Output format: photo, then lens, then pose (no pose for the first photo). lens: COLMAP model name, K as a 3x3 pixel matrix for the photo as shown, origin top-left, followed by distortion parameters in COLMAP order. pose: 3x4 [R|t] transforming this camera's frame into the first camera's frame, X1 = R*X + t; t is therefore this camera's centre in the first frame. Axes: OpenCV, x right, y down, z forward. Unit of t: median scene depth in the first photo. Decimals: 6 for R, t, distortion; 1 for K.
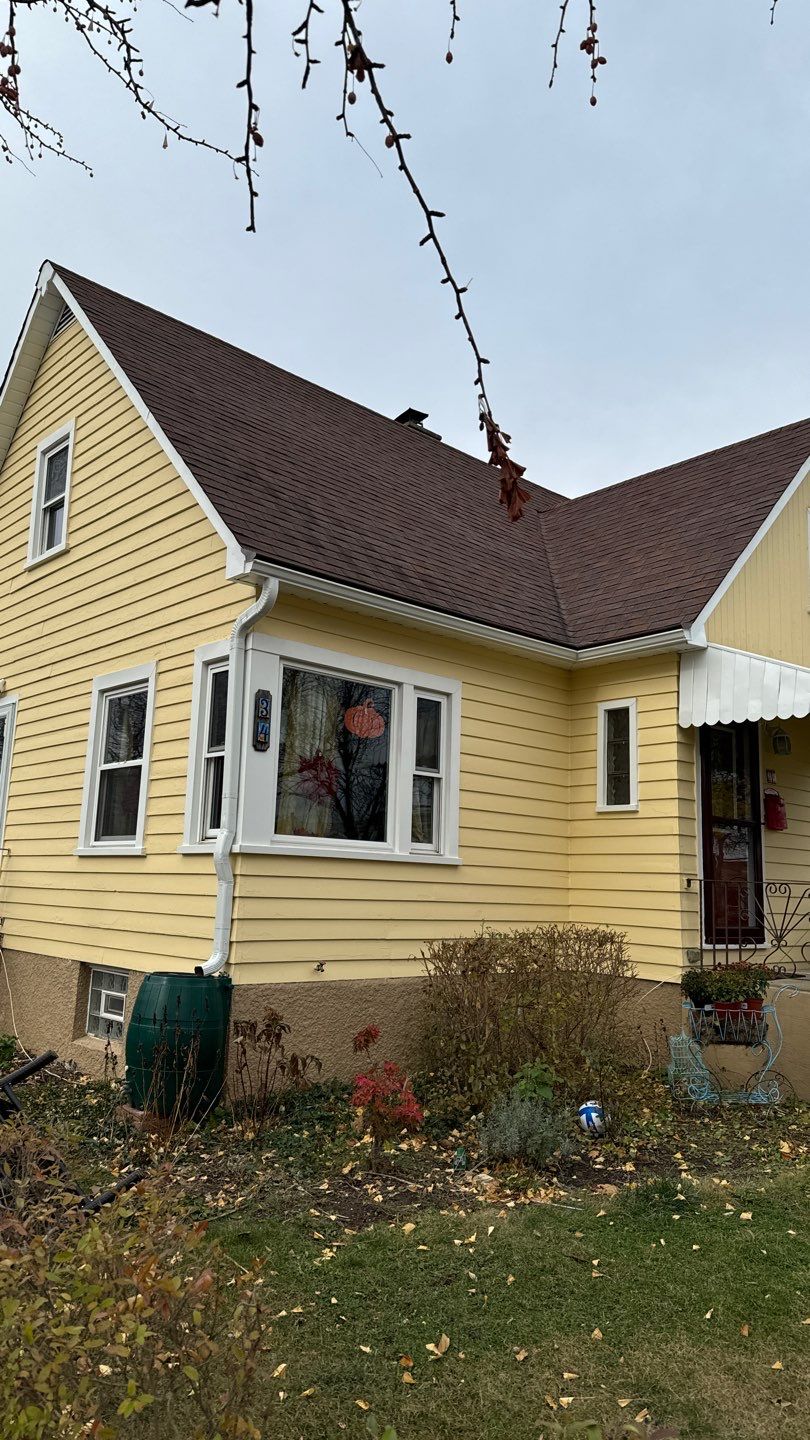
lens RADIAL K [[977.4, 0, 405.0], [0, 977.4, 720.0], [0, 0, 1]] dist [0.387750, 0.000035]
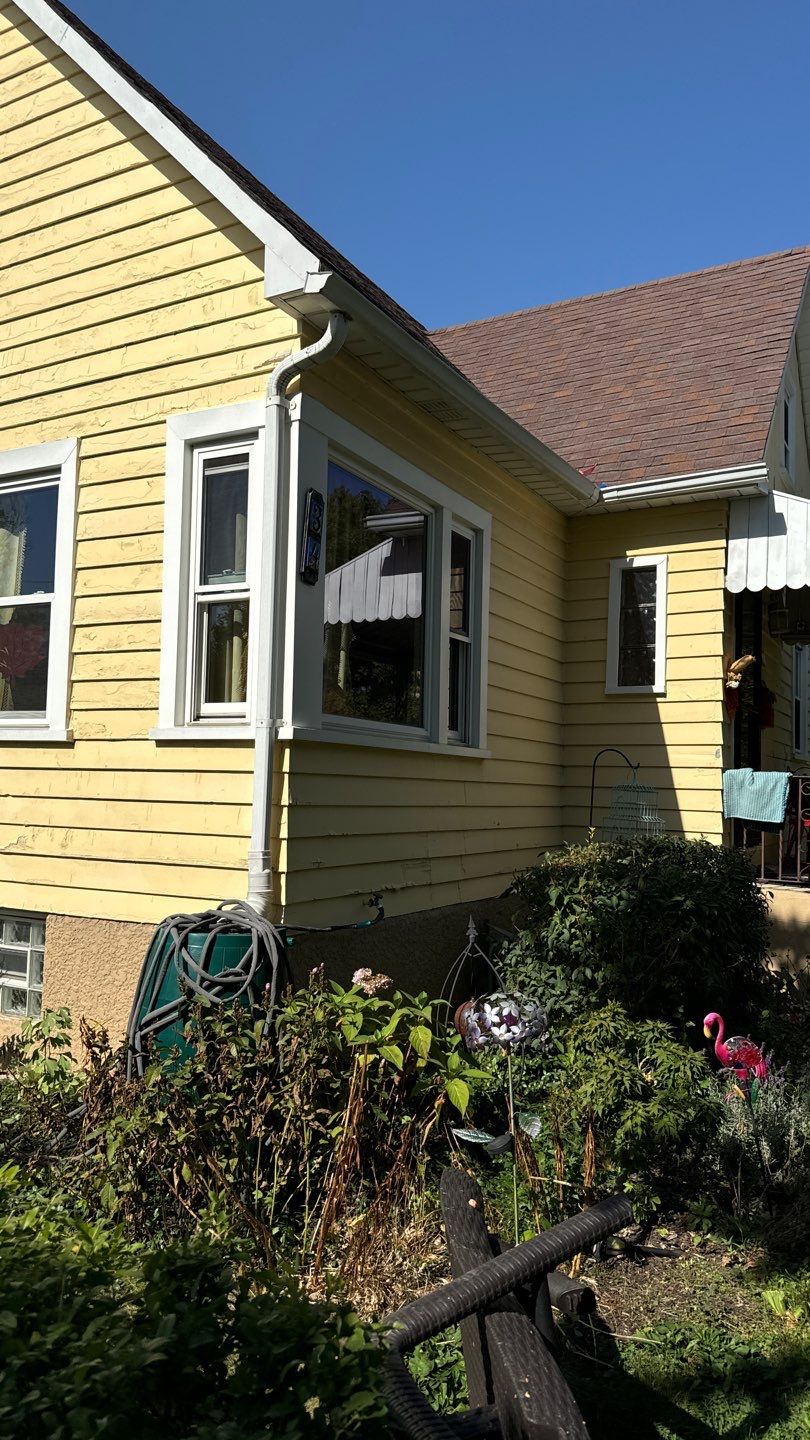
lens RADIAL K [[1013.2, 0, 406.7], [0, 1013.2, 727.4], [0, 0, 1]] dist [0.112635, -0.083187]
pose [[0.943049, 0.010811, 0.332477, -0.266457], [-0.048796, 0.993156, 0.106112, 0.043343], [-0.329055, -0.116292, 0.937123, 0.299655]]
